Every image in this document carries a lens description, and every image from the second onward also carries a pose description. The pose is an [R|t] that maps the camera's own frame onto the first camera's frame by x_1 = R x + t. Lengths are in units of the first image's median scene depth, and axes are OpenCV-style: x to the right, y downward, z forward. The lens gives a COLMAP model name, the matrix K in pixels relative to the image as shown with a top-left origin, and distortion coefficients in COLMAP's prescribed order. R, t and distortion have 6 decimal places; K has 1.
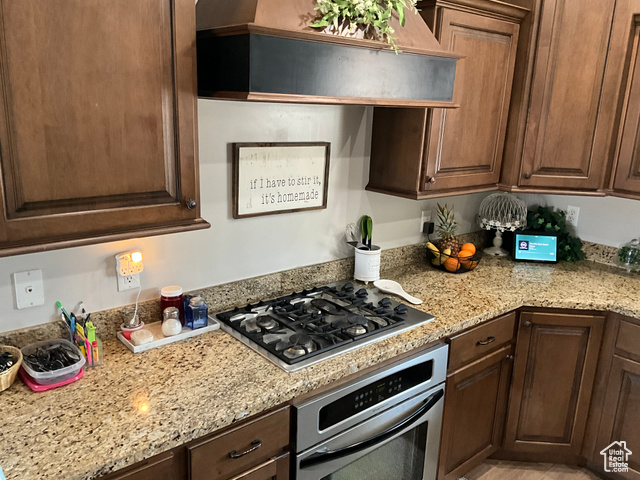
lens RADIAL K [[532.0, 0, 320.0], [0, 532.0, 240.0], [0, 0, 1]] dist [0.004862, 0.002912]
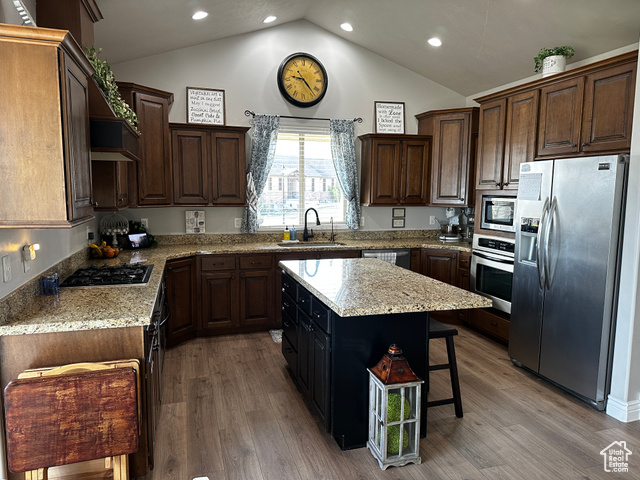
lens RADIAL K [[444.0, 0, 320.0], [0, 444.0, 240.0], [0, 0, 1]] dist [0.001006, 0.000238]
pose [[0.387915, -0.131815, 0.912221, -0.820960], [0.236170, 0.970894, 0.039864, 0.107753], [-0.890924, 0.199975, 0.407755, -0.201119]]
